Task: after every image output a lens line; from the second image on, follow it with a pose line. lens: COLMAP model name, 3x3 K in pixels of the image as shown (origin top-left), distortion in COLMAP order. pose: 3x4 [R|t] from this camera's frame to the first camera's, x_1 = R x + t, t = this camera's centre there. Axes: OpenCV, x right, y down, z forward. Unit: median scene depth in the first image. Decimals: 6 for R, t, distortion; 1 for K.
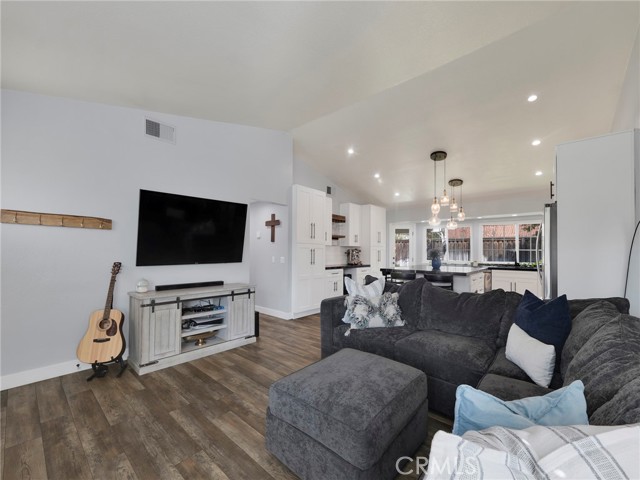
lens RADIAL K [[268.7, 0, 318.2], [0, 268.7, 248.1], [0, 0, 1]] dist [0.003465, 0.000146]
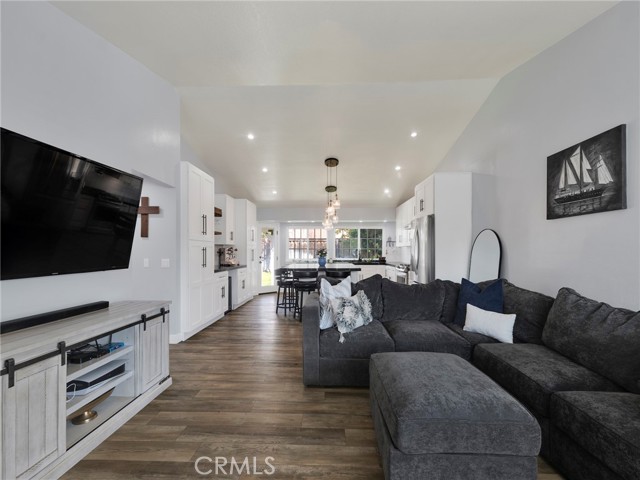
lens RADIAL K [[270.3, 0, 319.4], [0, 270.3, 251.2], [0, 0, 1]] dist [0.001958, 0.000033]
pose [[0.769083, -0.006867, 0.639112, -0.285191], [-0.002971, 0.999893, 0.014319, 0.001340], [-0.639142, -0.012911, 0.768980, 0.180736]]
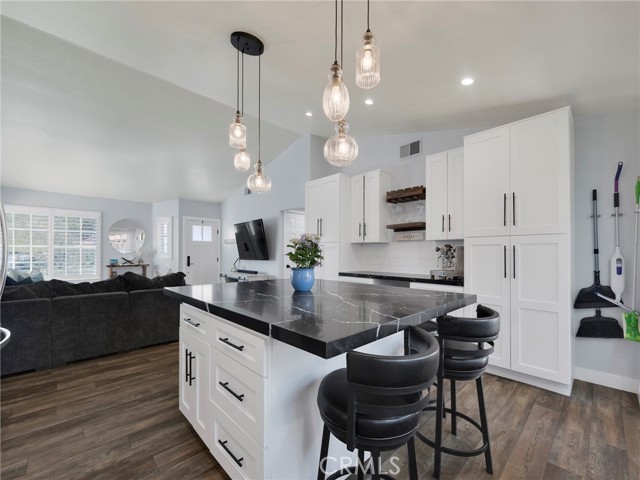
lens RADIAL K [[270.3, 0, 319.4], [0, 270.3, 251.2], [0, 0, 1]] dist [0.001958, 0.000033]
pose [[-0.081308, -0.019950, -0.996489, 0.883079], [0.009663, 0.999737, -0.020803, 0.029441], [0.996642, -0.011320, -0.081094, 1.132918]]
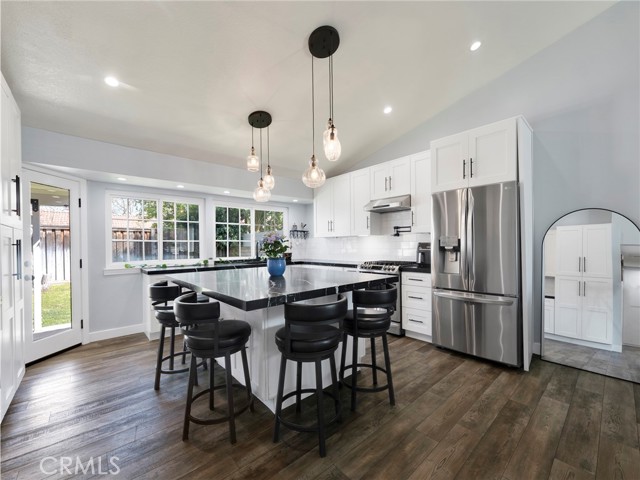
lens RADIAL K [[264.8, 0, 317.1], [0, 264.8, 246.1], [0, 0, 1]] dist [0.001008, 0.000056]
pose [[0.121486, -0.012566, 0.992514, -0.031475], [0.000860, 0.999921, 0.012555, 0.017224], [-0.992593, -0.000672, 0.121487, 0.932172]]
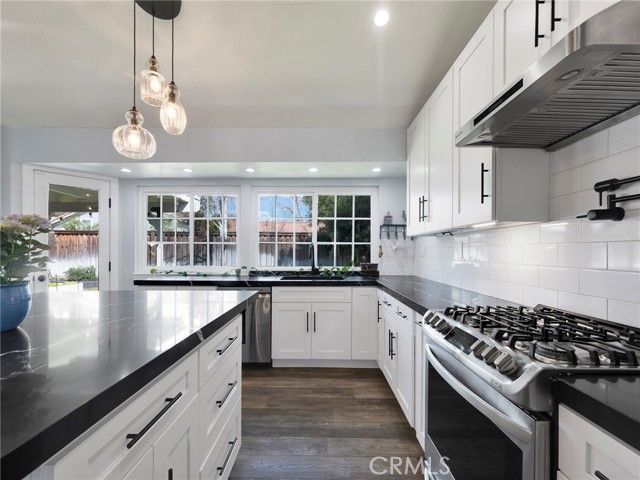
lens RADIAL K [[270.3, 0, 319.4], [0, 270.3, 251.2], [0, 0, 1]] dist [0.001958, 0.000033]
pose [[0.754429, -0.007099, 0.656343, 0.518373], [-0.004788, 0.999855, 0.016319, 0.019044], [-0.656364, -0.015454, 0.754286, 0.773236]]
